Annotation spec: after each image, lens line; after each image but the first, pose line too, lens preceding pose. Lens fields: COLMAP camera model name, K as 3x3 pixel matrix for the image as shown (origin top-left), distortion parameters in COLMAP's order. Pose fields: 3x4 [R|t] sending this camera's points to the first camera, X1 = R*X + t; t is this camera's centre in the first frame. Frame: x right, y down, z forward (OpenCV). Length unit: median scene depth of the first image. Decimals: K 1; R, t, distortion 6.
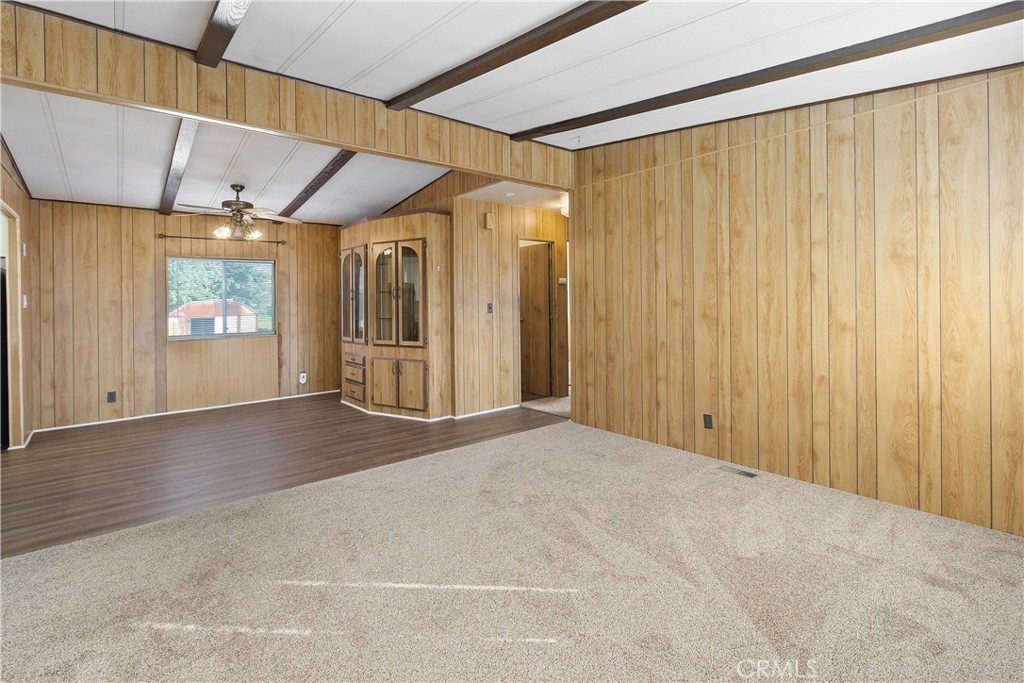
lens RADIAL K [[467.2, 0, 505.9], [0, 467.2, 300.3], [0, 0, 1]] dist [0.006019, -0.003589]
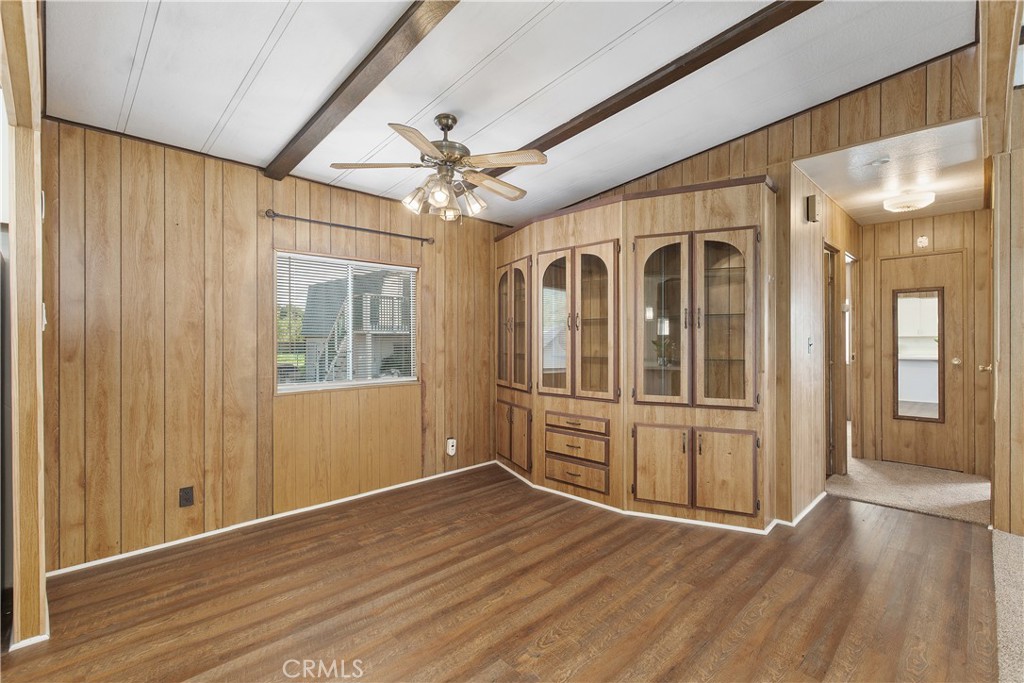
lens RADIAL K [[467.2, 0, 511.8], [0, 467.2, 340.4], [0, 0, 1]] dist [0.006019, -0.003589]
pose [[0.995334, 0.014399, 0.095410, -0.513486], [-0.014761, 0.999886, 0.003086, 0.014642], [-0.095354, -0.004480, 0.995433, 0.412397]]
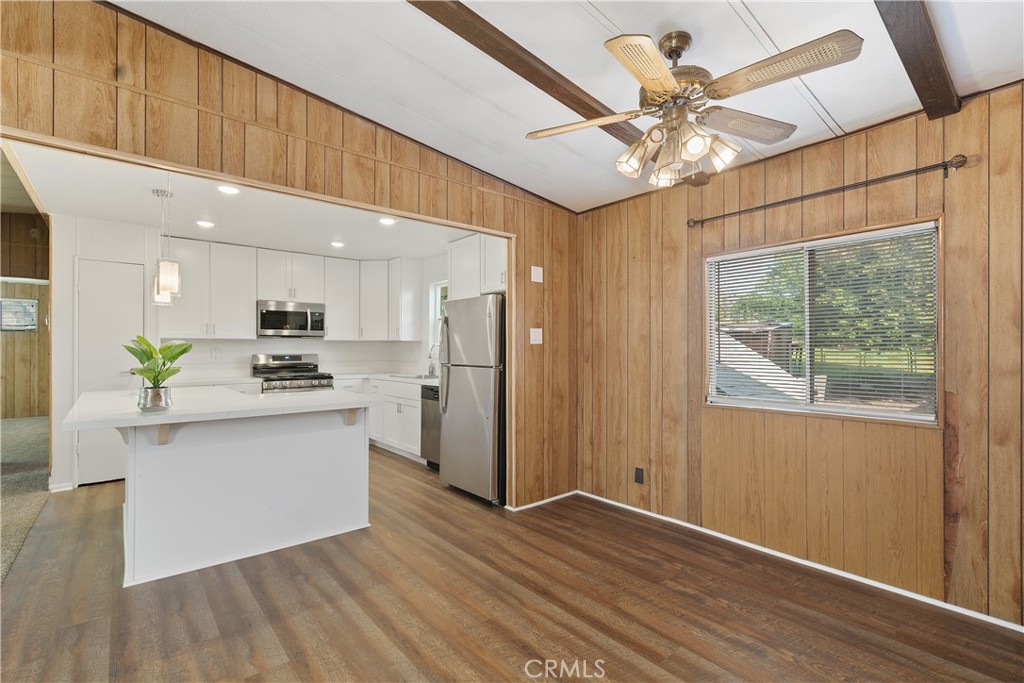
lens RADIAL K [[467.2, 0, 509.8], [0, 467.2, 346.9], [0, 0, 1]] dist [0.006019, -0.003589]
pose [[0.009355, 0.012355, -0.999880, -0.162325], [0.004736, 0.999912, 0.012400, 0.009260], [0.999945, -0.004852, 0.009295, 0.804362]]
